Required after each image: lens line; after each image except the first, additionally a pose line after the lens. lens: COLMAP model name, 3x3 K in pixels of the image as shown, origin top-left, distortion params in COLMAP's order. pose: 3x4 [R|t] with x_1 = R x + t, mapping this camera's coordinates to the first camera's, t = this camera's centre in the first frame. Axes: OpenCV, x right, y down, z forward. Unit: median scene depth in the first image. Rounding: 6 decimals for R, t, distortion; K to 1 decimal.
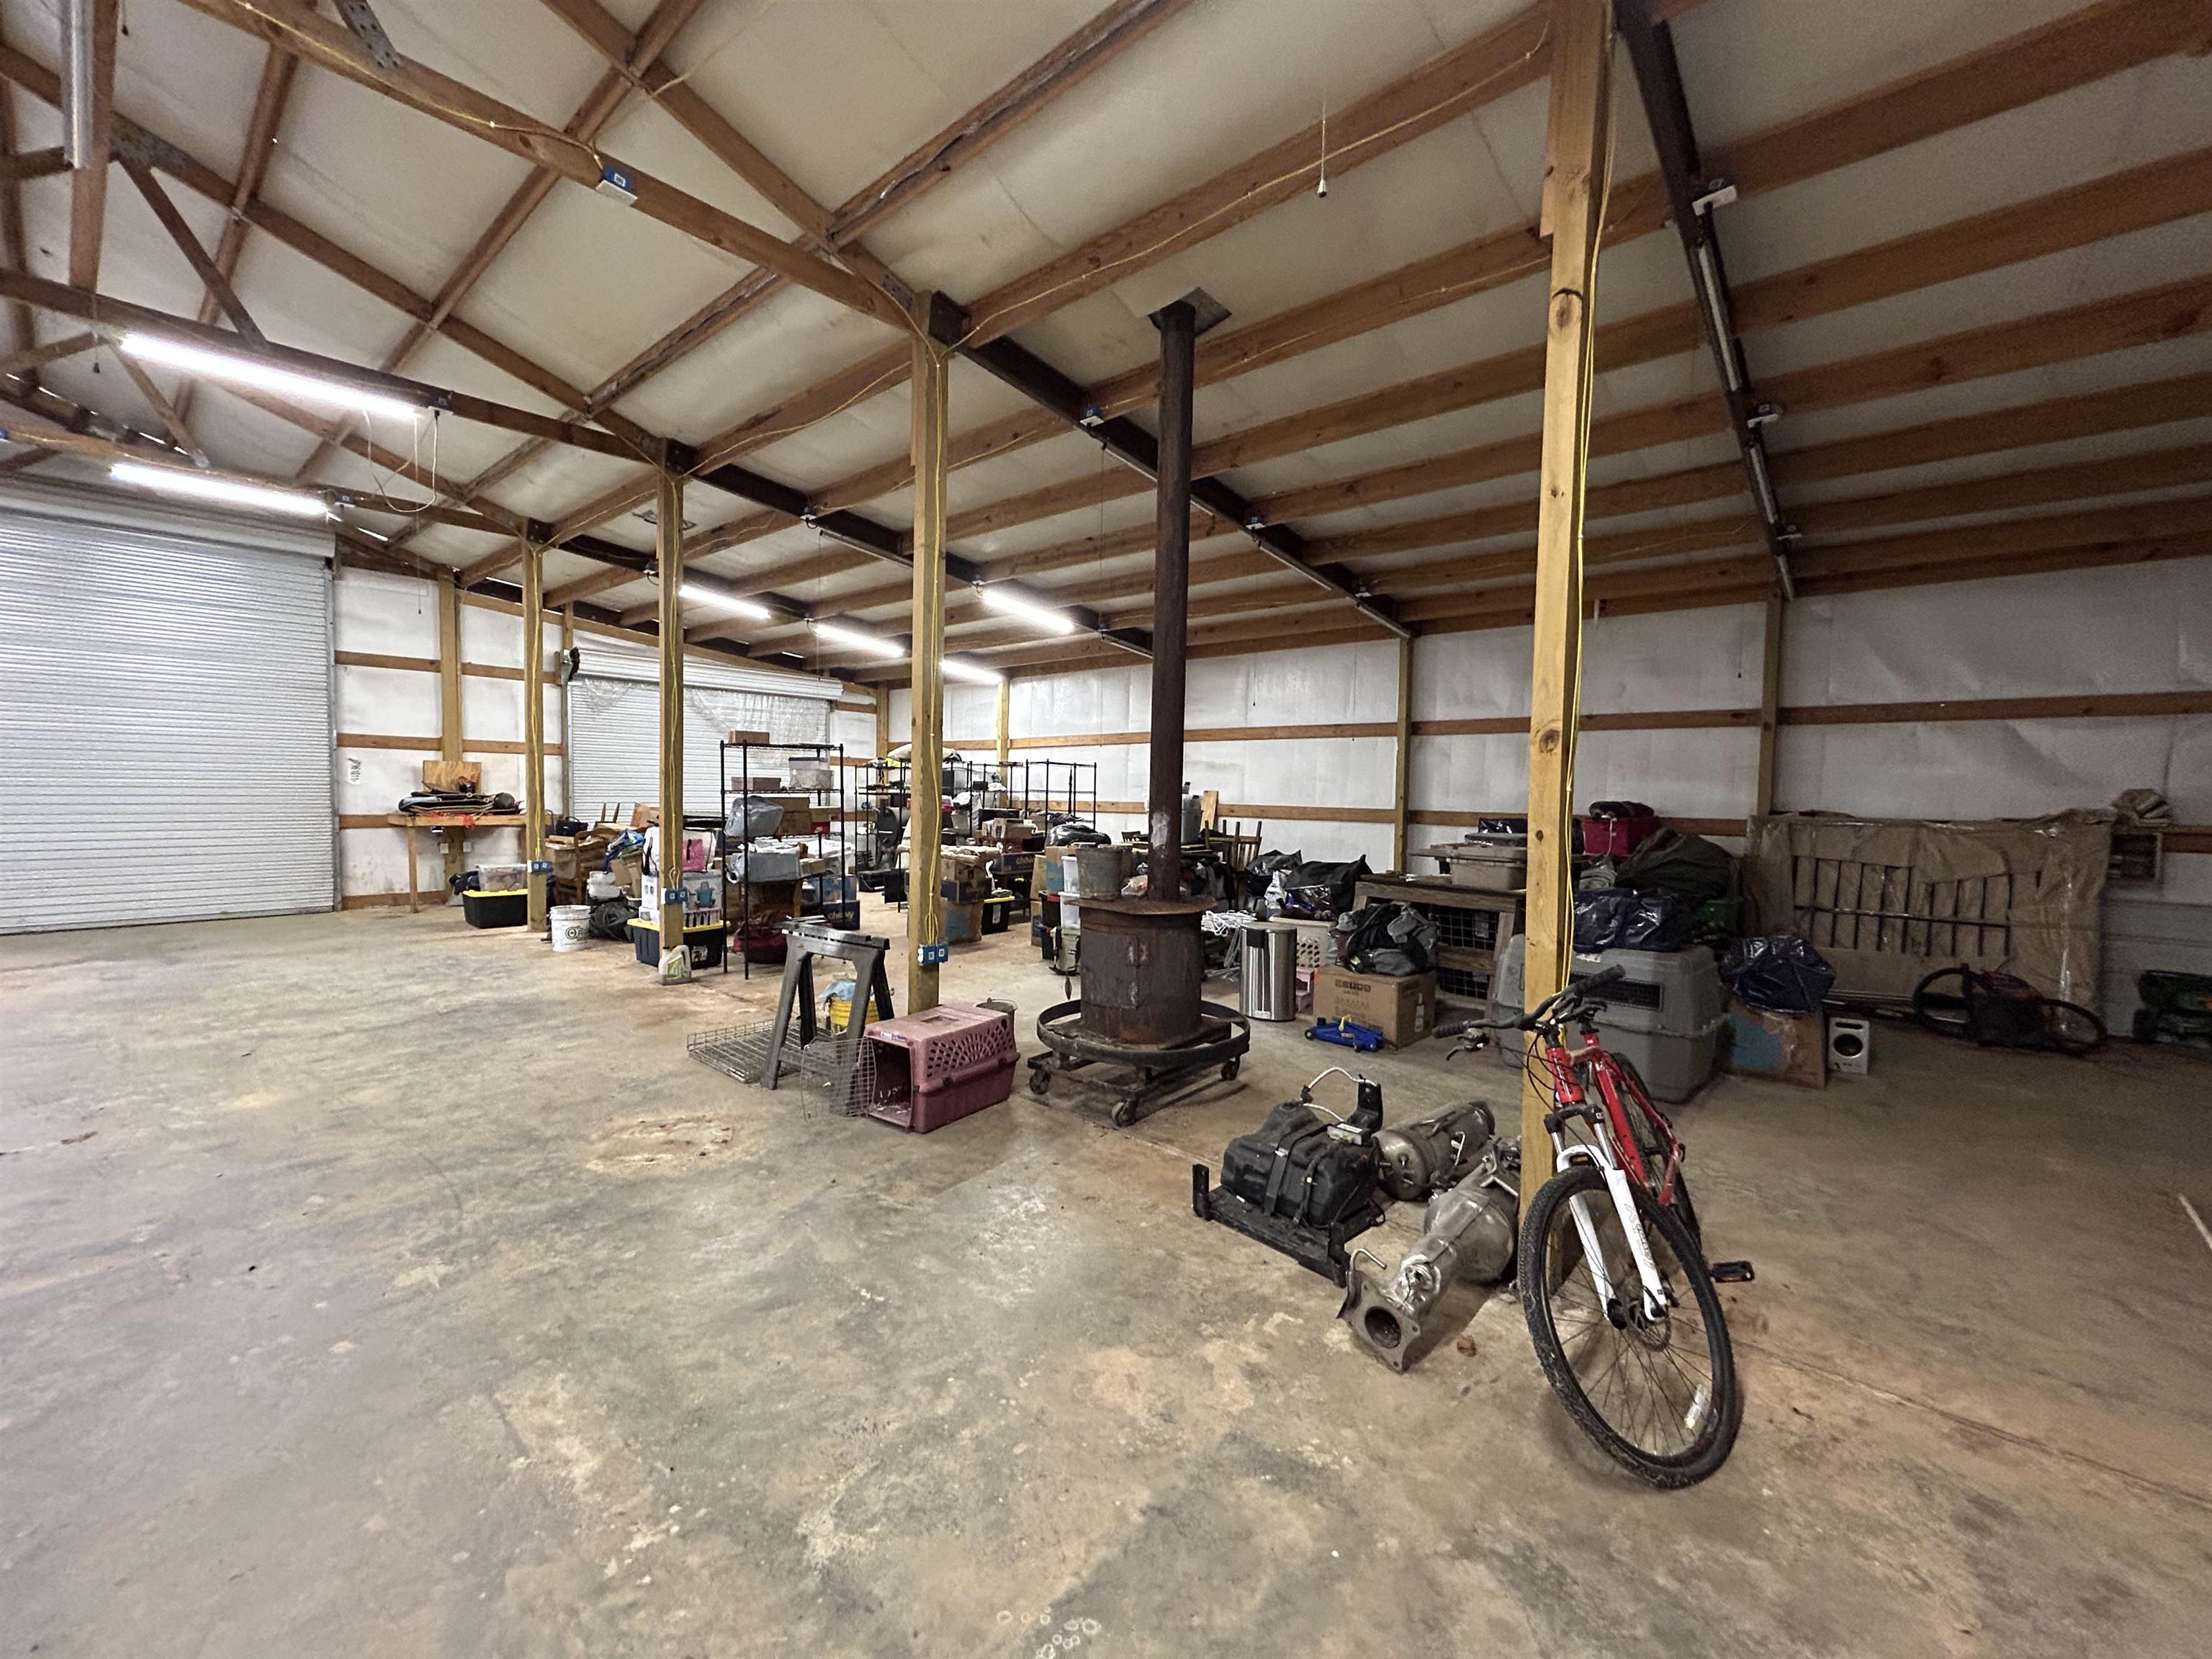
lens RADIAL K [[890.2, 0, 1100.4], [0, 890.2, 826.6], [0, 0, 1]] dist [-0.000316, 0.000143]
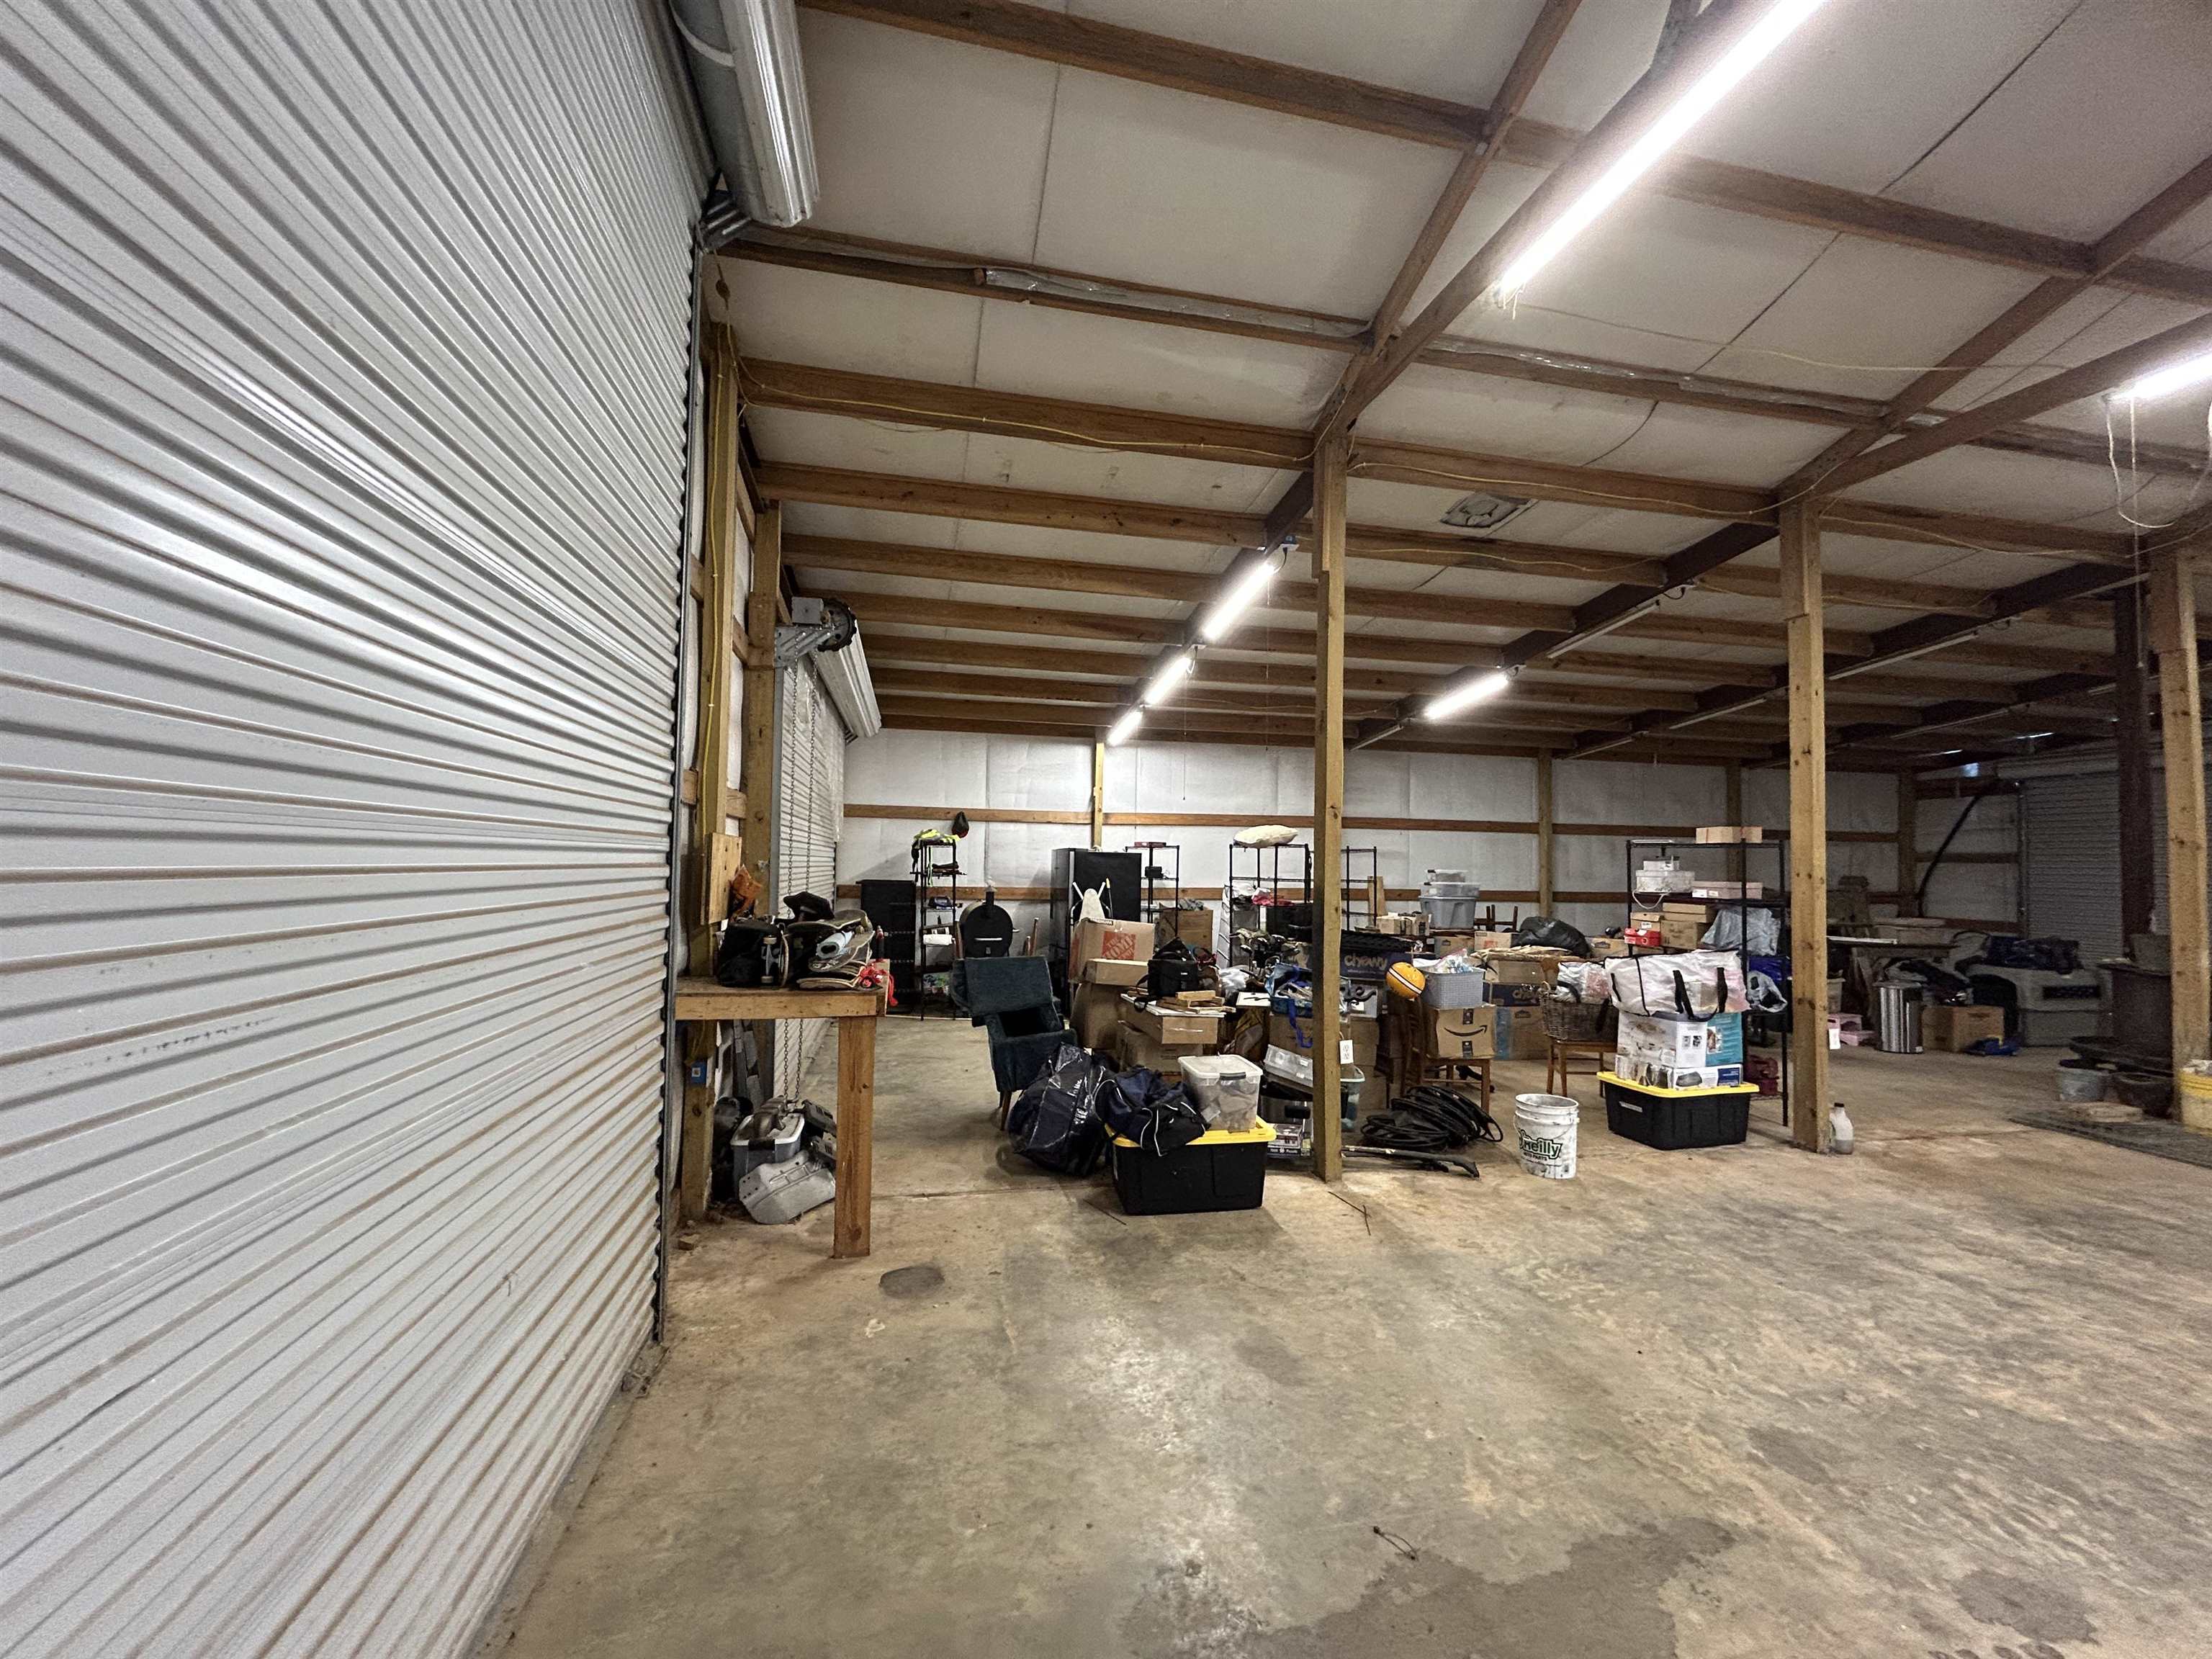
lens RADIAL K [[890.2, 0, 1100.2], [0, 890.2, 829.5], [0, 0, 1]] dist [-0.000316, 0.000143]
pose [[0.602345, 0.025015, 0.797844, -1.842852], [0.026841, 0.998309, -0.051564, -0.101330], [-0.797785, 0.052474, 0.600655, 1.265224]]
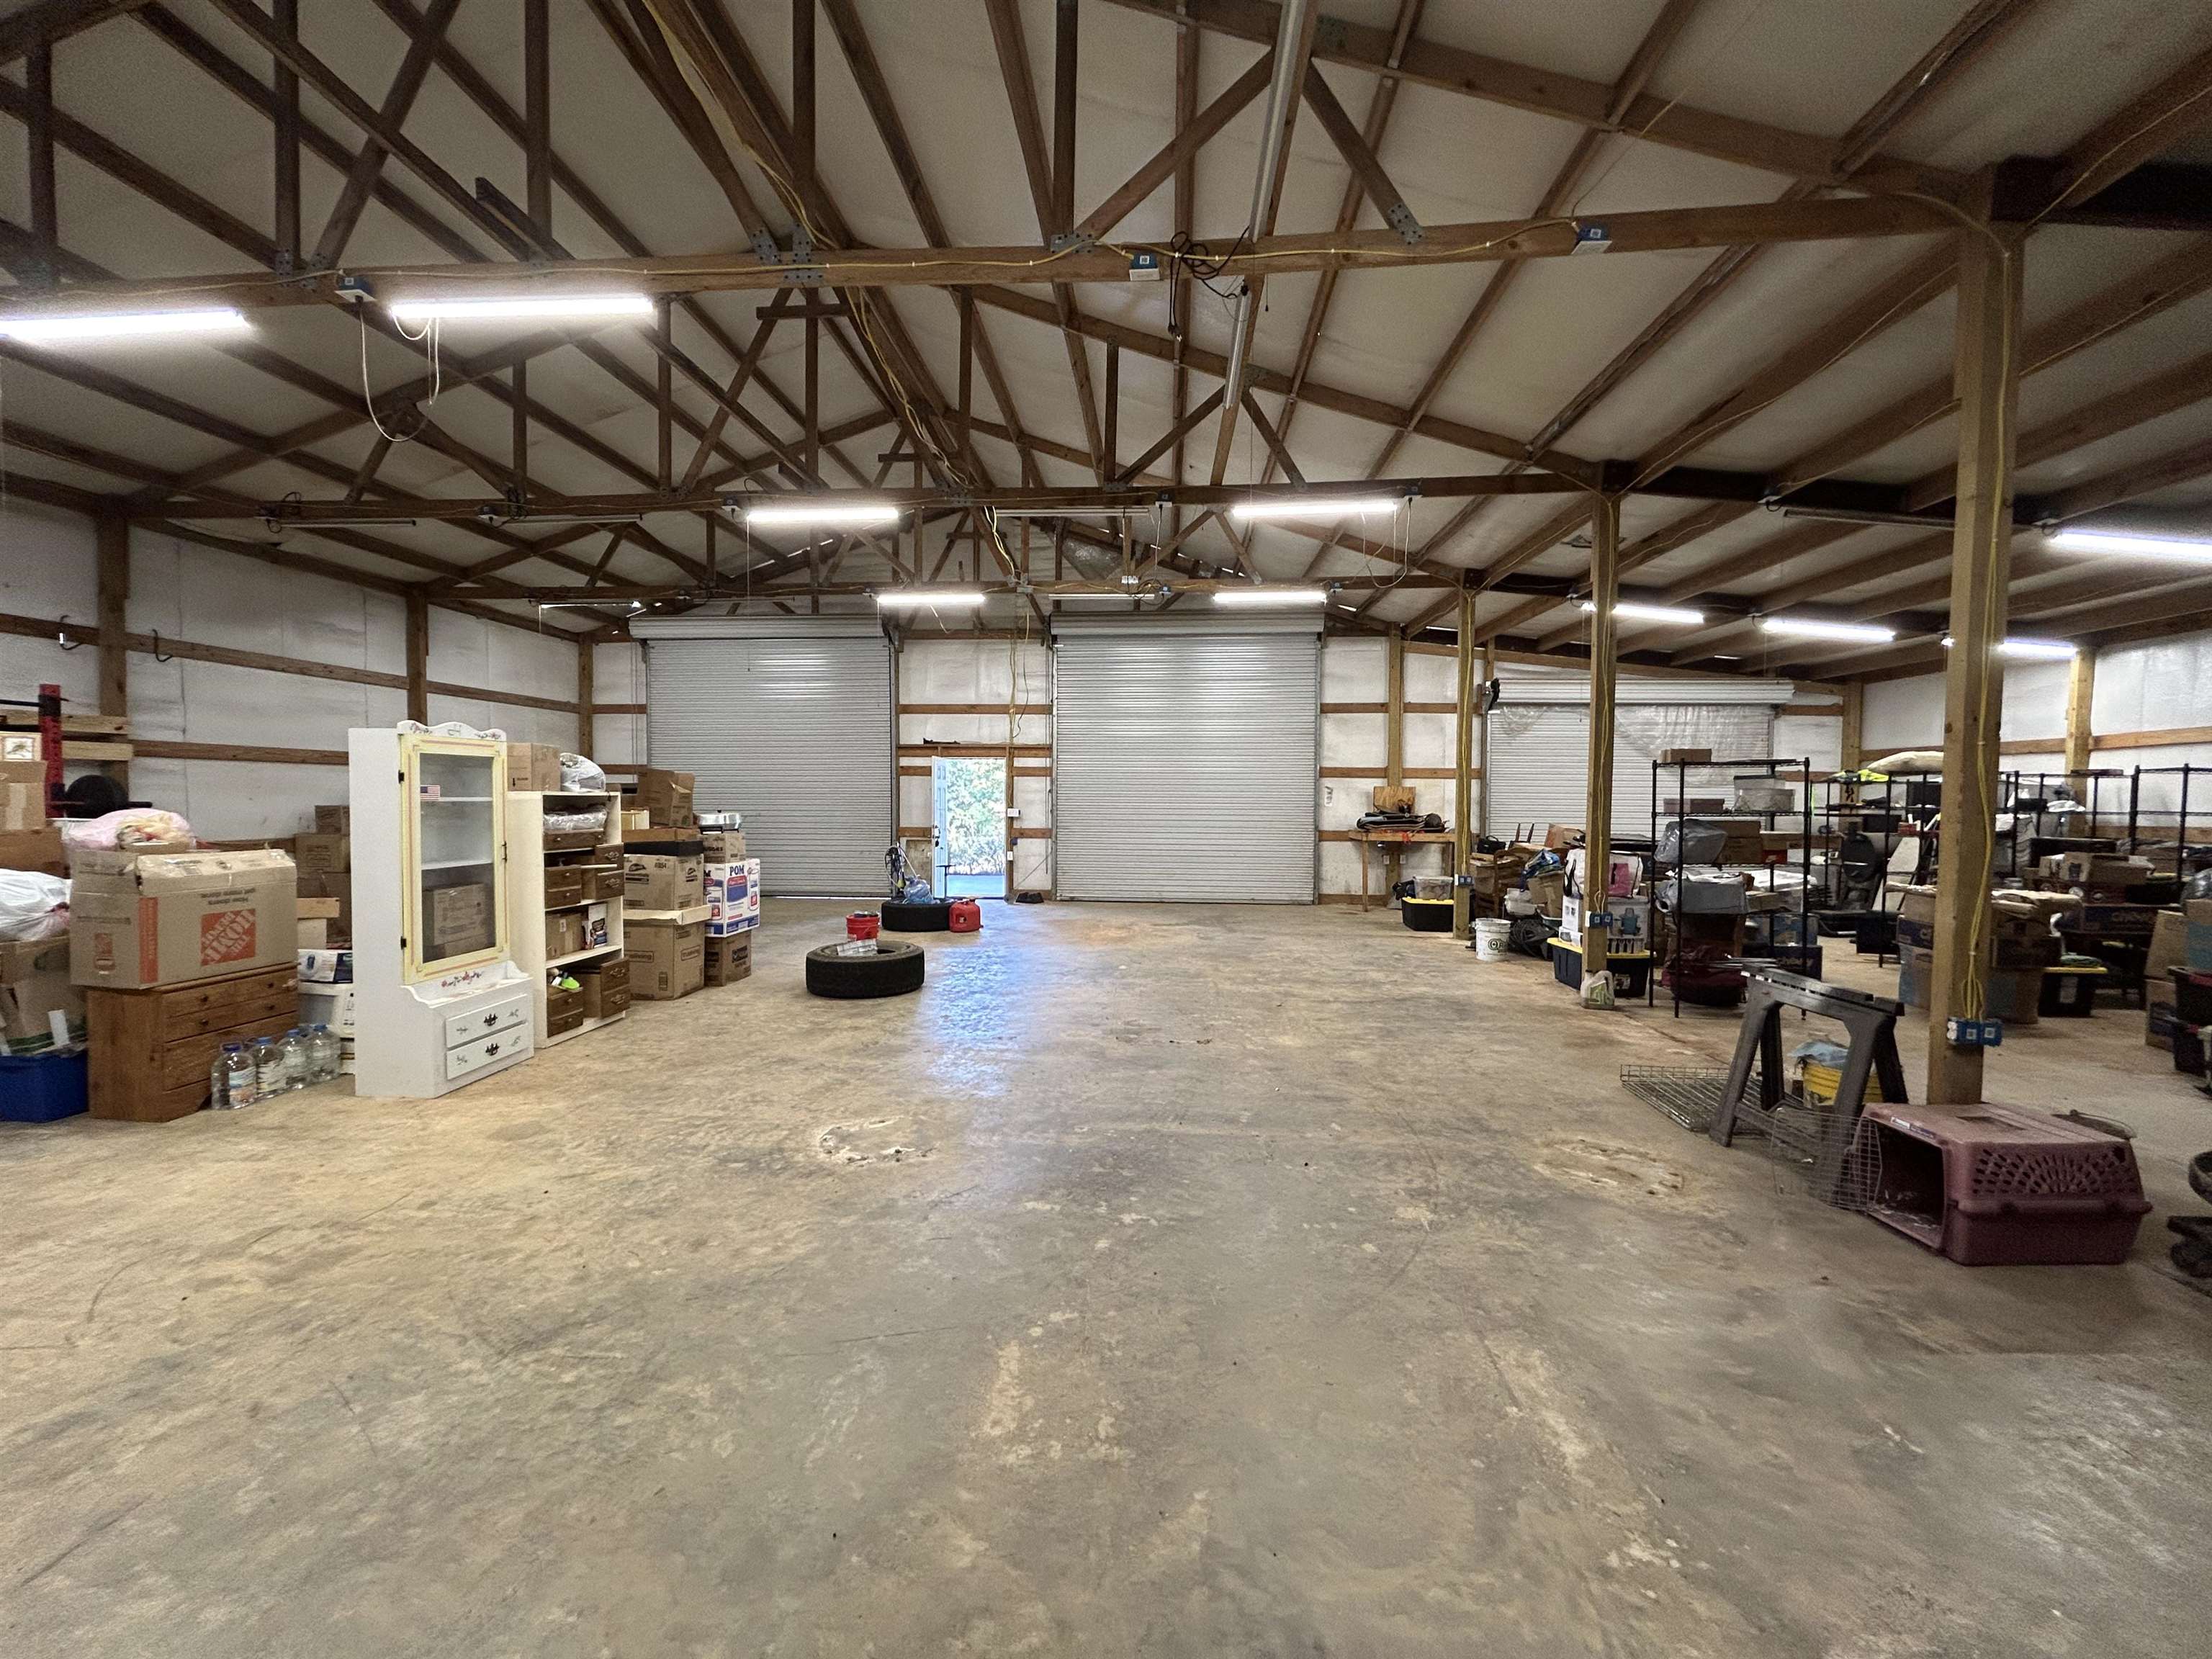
lens RADIAL K [[890.2, 0, 1100.3], [0, 890.2, 825.1], [0, 0, 1]] dist [-0.000316, 0.000143]
pose [[0.599250, 0.013683, -0.800445, -0.025832], [-0.031830, 0.999471, -0.006744, -0.003105], [0.799929, 0.029520, 0.599368, -0.045398]]
